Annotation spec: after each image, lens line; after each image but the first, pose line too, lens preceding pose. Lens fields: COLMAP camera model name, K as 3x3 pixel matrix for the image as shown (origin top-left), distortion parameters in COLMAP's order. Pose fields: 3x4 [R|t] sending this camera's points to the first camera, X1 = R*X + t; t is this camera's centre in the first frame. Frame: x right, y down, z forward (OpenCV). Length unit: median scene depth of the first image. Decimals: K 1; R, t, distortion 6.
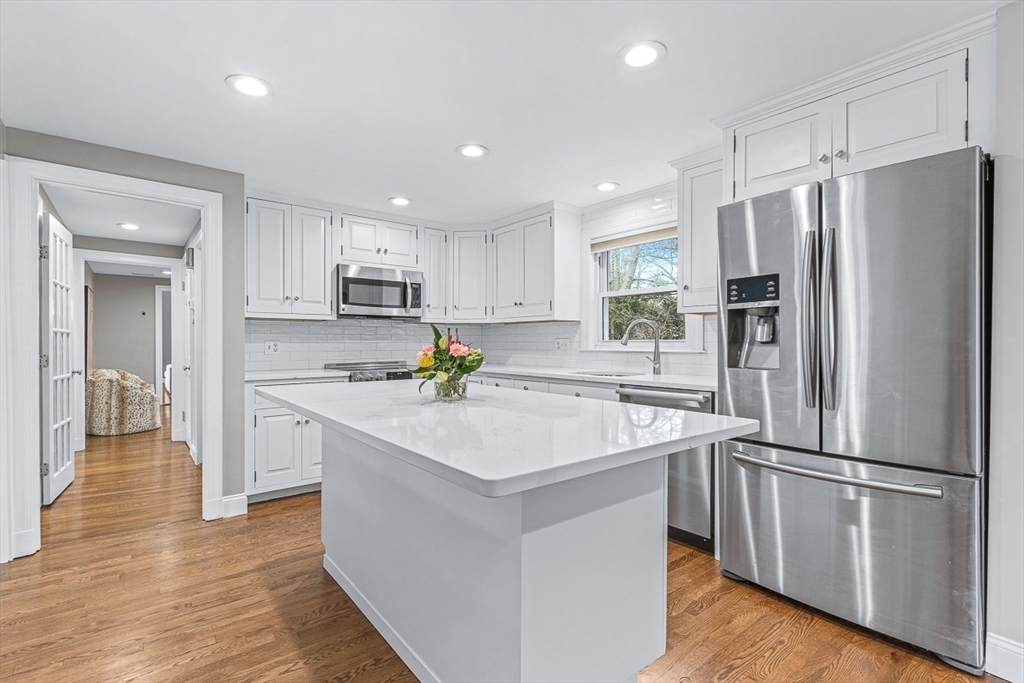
lens RADIAL K [[473.7, 0, 512.0], [0, 473.7, 341.5], [0, 0, 1]] dist [0.001413, 0.000240]
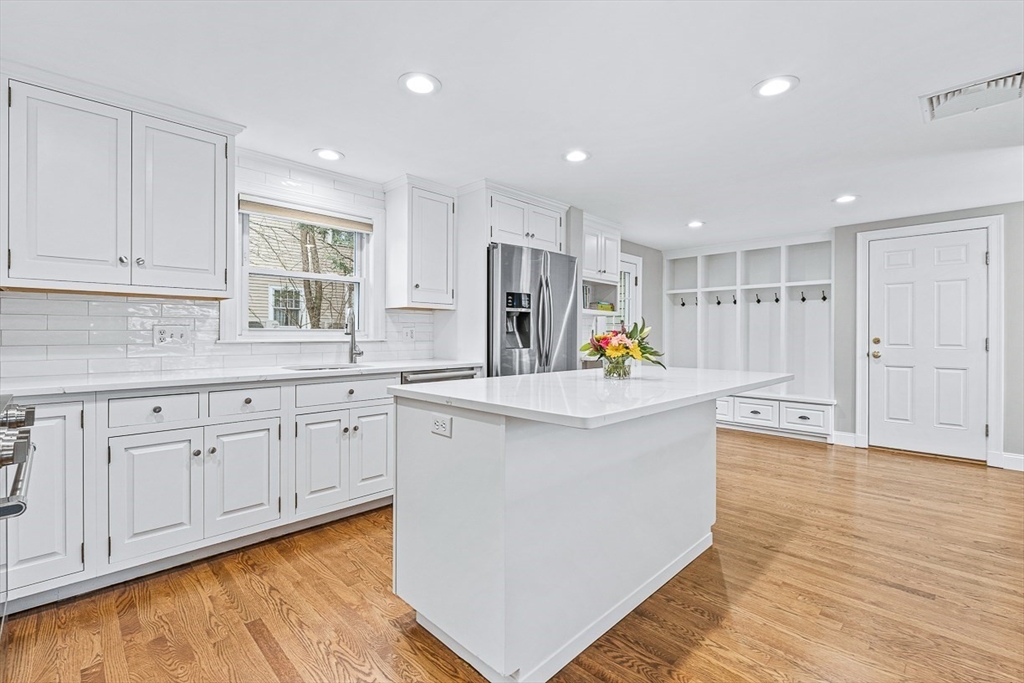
lens RADIAL K [[458.2, 0, 511.2], [0, 458.2, 333.7], [0, 0, 1]] dist [0.002018, 0.000139]
pose [[-0.116550, -0.000860, 0.993184, -1.096617], [-0.004752, 0.999989, 0.000308, 0.006220], [-0.993173, -0.004684, -0.116553, 1.216885]]
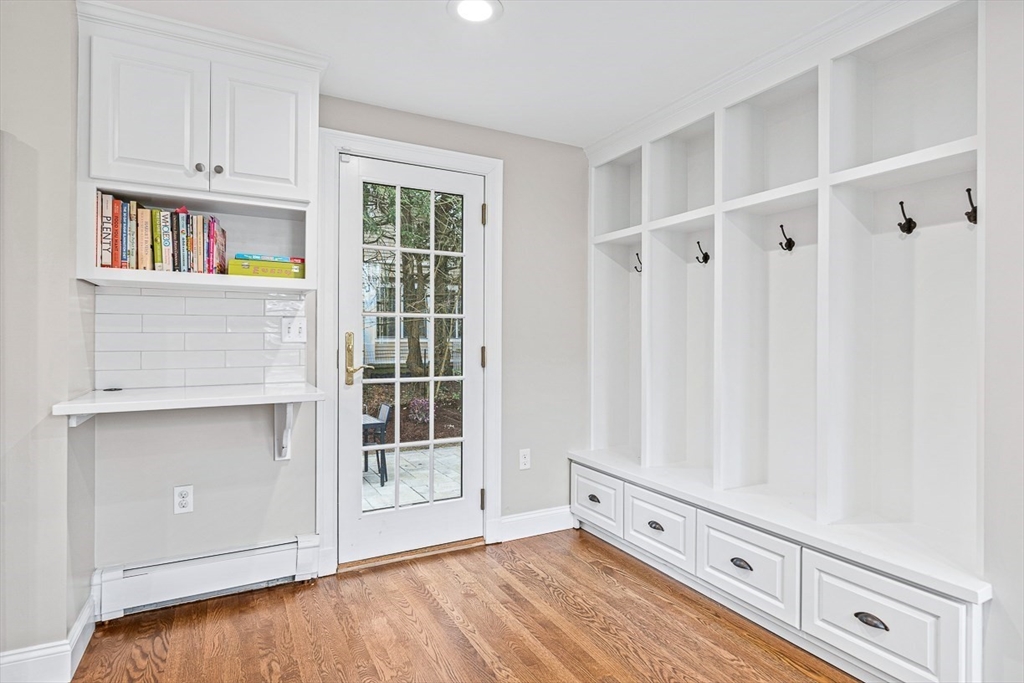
lens RADIAL K [[544.5, 0, 512.0], [0, 544.5, 341.5], [0, 0, 1]] dist [-0.003744, -0.000237]
pose [[0.192271, -0.006358, 0.981321, 0.724366], [-0.002221, 0.999974, 0.006914, 0.008209], [-0.981339, -0.003509, 0.192251, -0.802628]]
